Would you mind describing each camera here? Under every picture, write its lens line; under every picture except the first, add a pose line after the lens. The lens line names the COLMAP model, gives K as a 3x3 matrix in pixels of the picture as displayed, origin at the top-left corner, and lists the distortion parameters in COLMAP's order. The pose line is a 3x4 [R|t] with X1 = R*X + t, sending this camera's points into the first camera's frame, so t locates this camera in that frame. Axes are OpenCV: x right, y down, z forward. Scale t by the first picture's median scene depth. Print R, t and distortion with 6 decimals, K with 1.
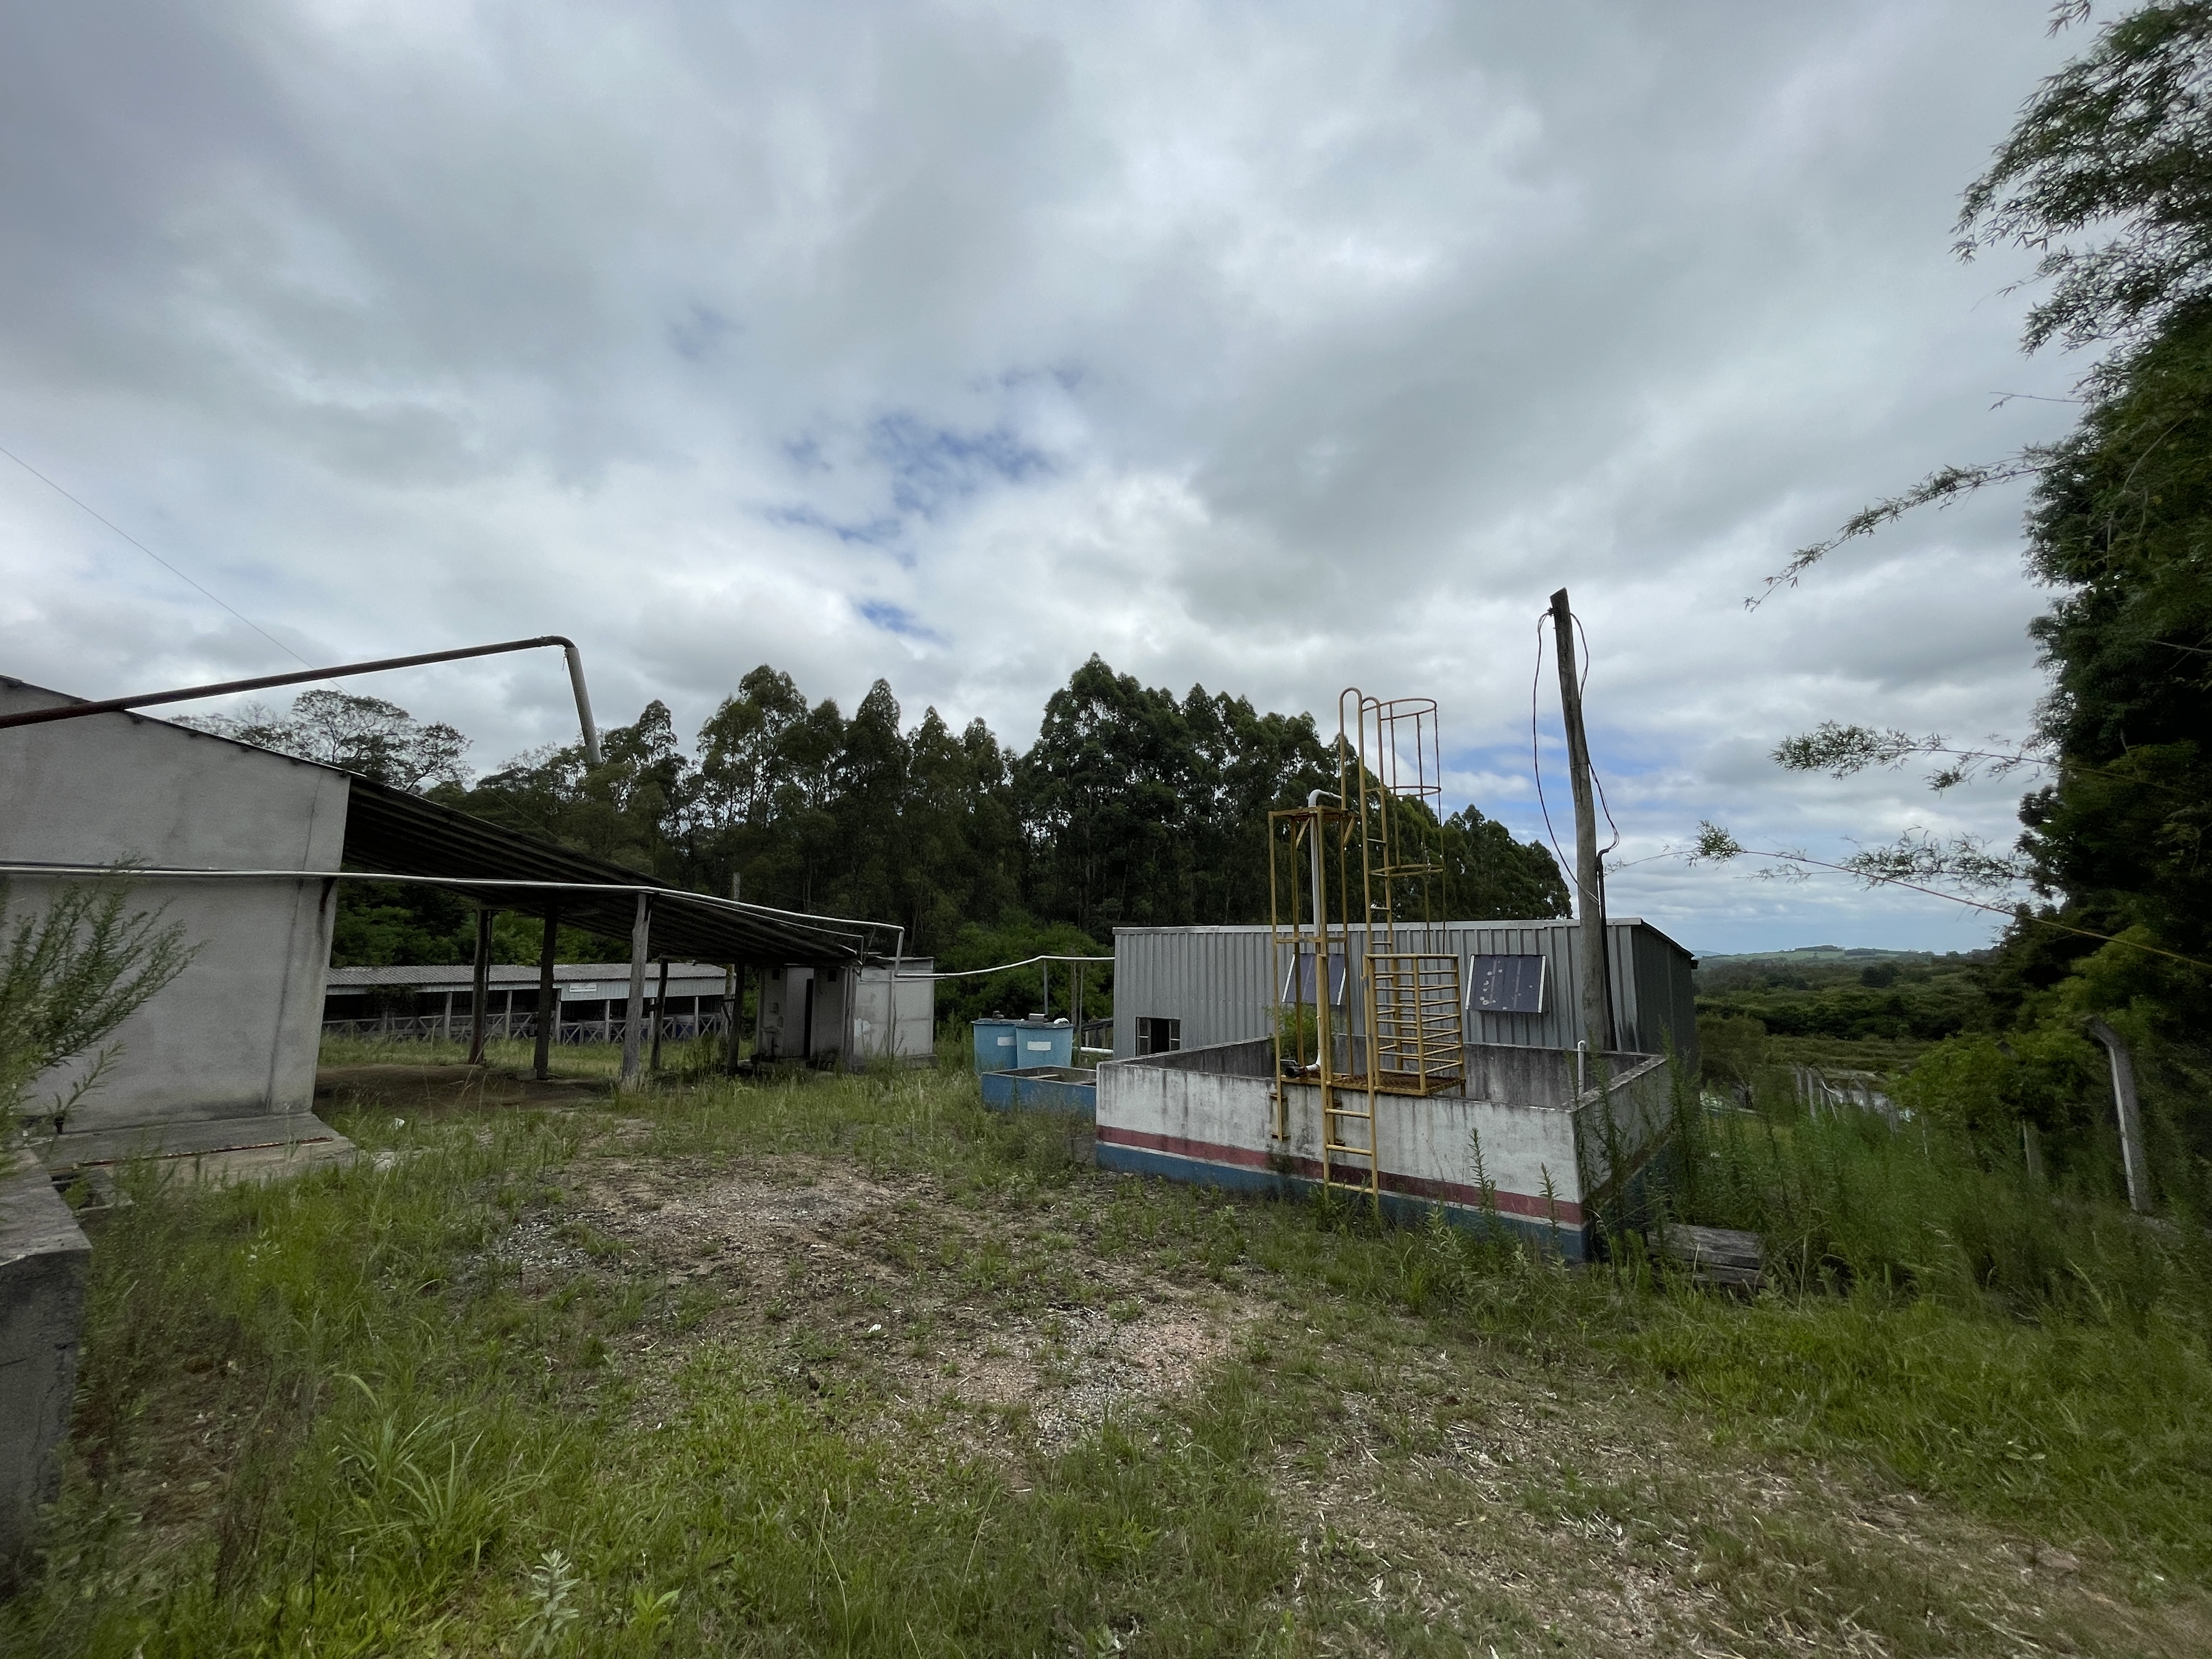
lens RADIAL K [[896.7, 0, 1103.5], [0, 896.7, 836.7], [0, 0, 1]] dist [-0.004012, 0.001093]
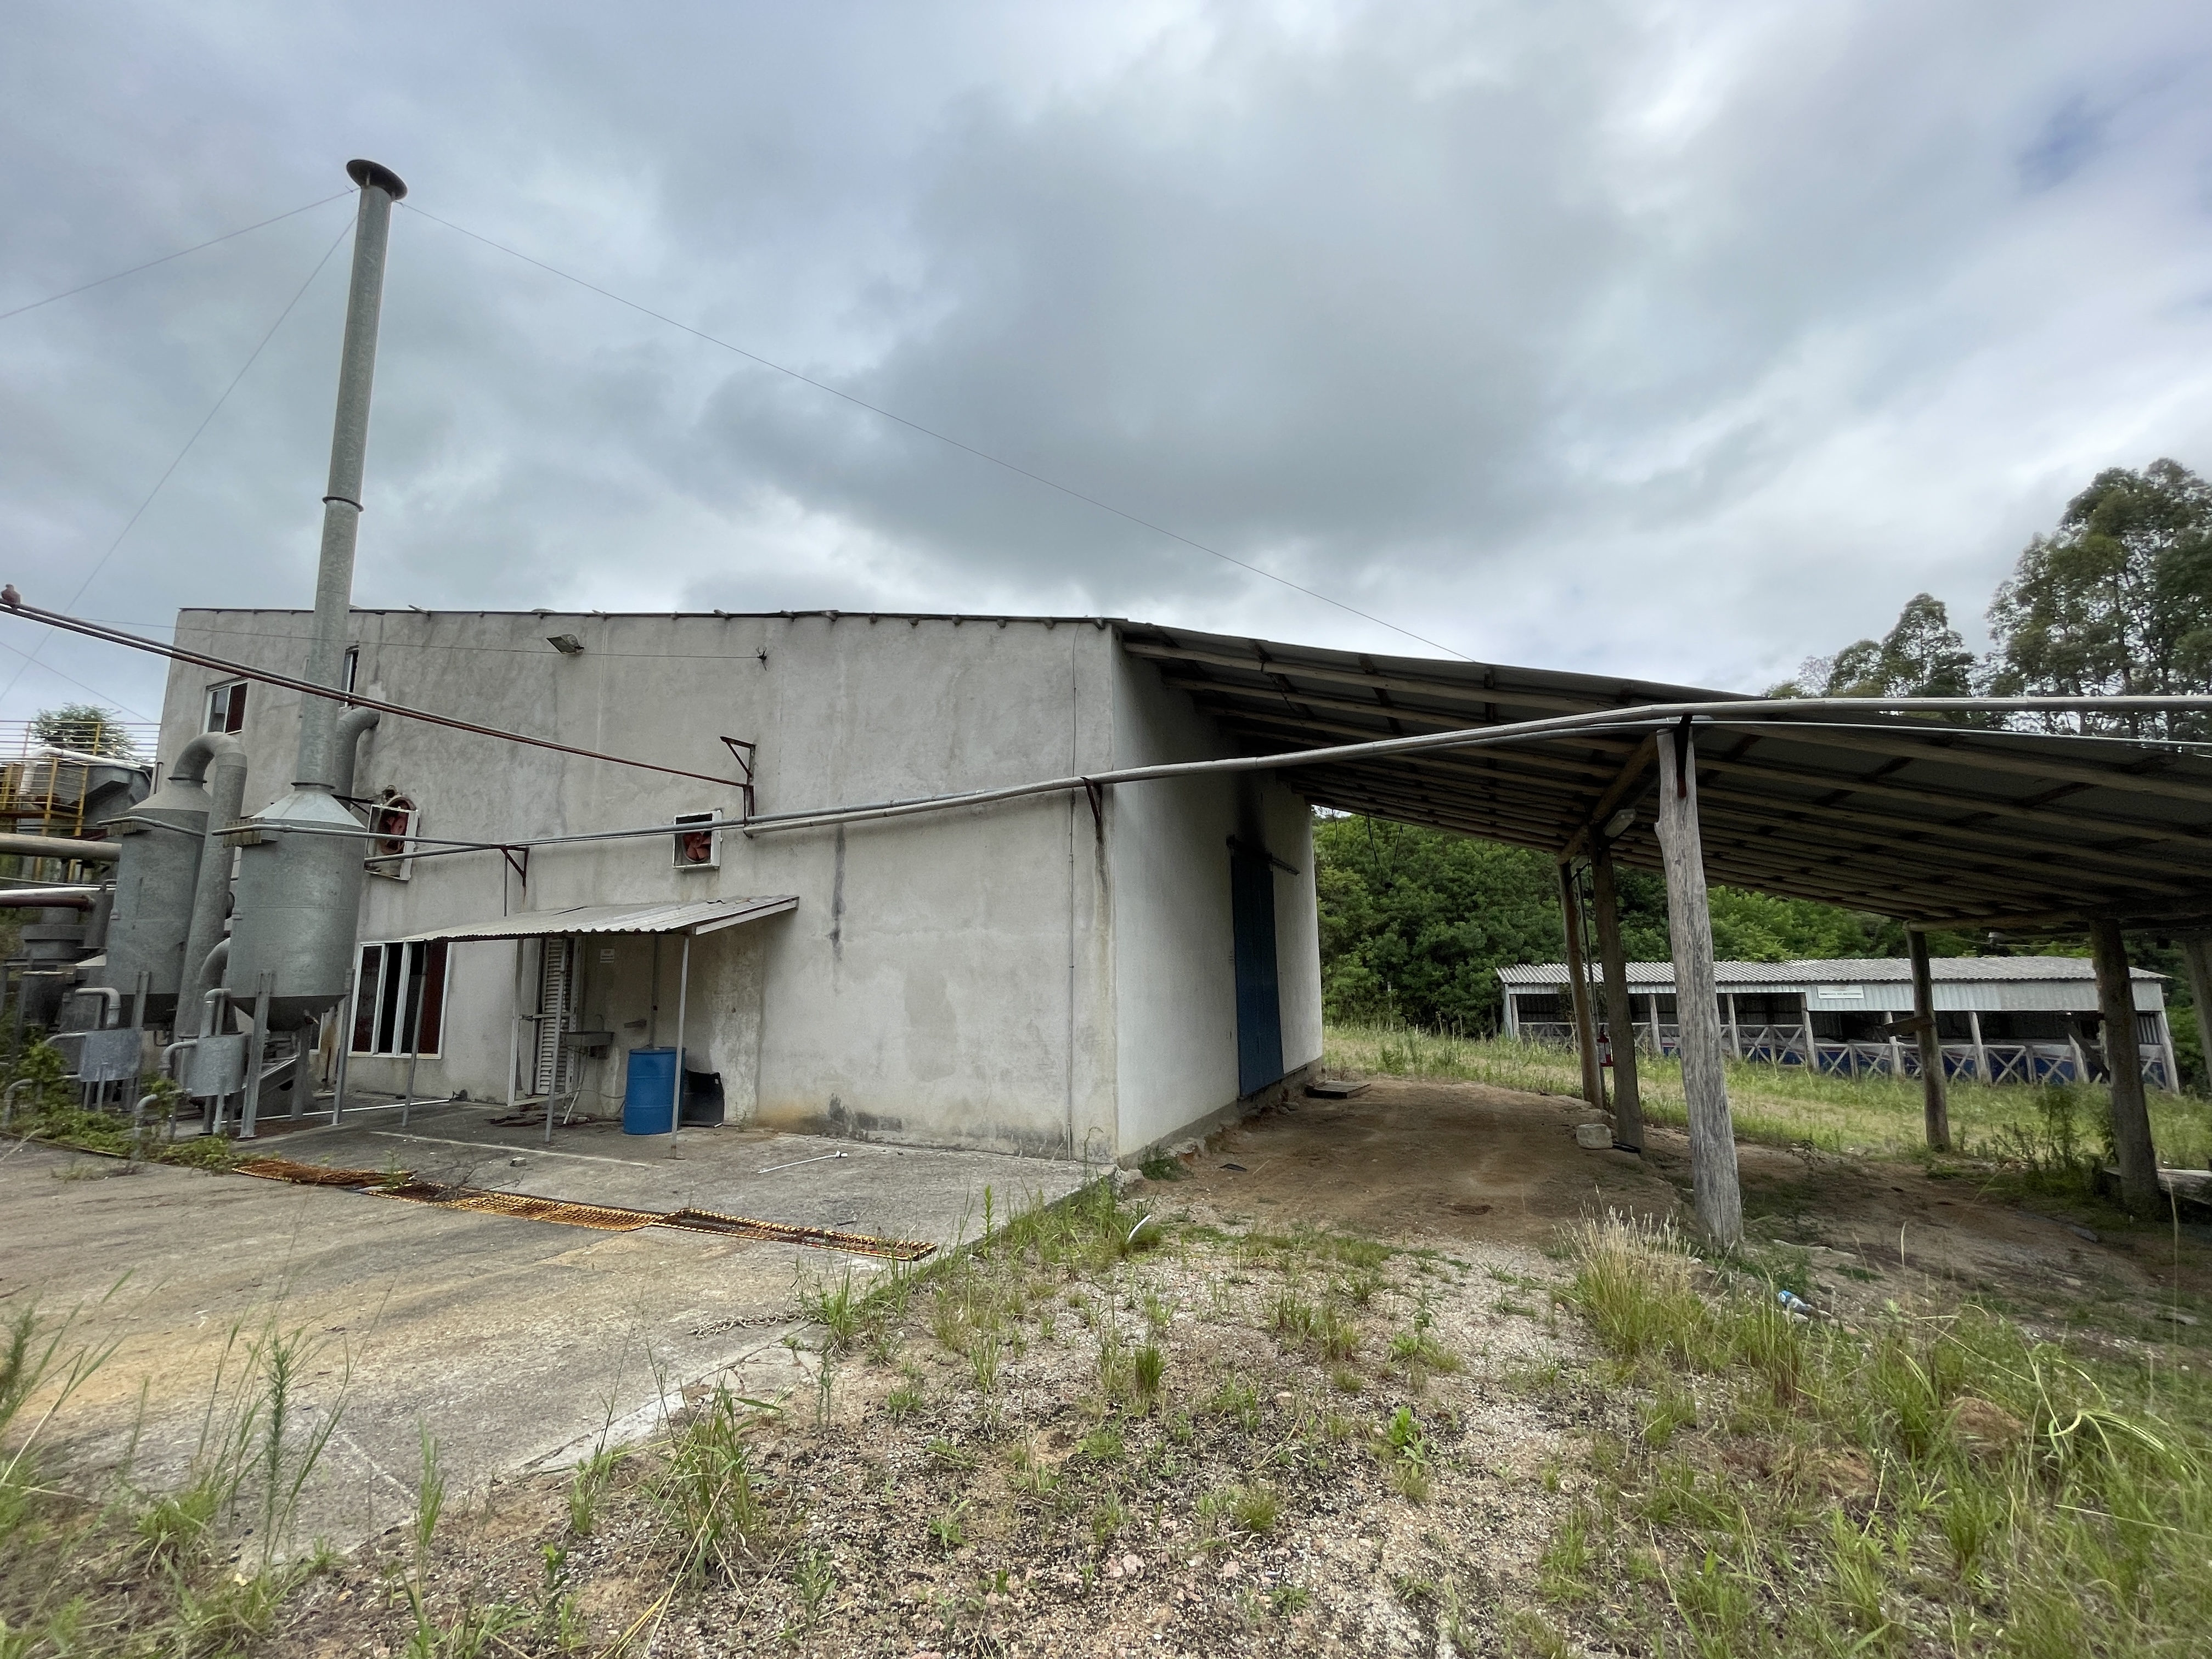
lens RADIAL K [[896.7, 0, 1105.2], [0, 896.7, 846.1], [0, 0, 1]] dist [-0.004012, 0.001093]
pose [[0.305765, -0.132111, -0.942897, -0.097807], [0.132675, 0.986576, -0.095207, 0.050966], [0.942818, -0.095988, 0.319188, 0.276658]]
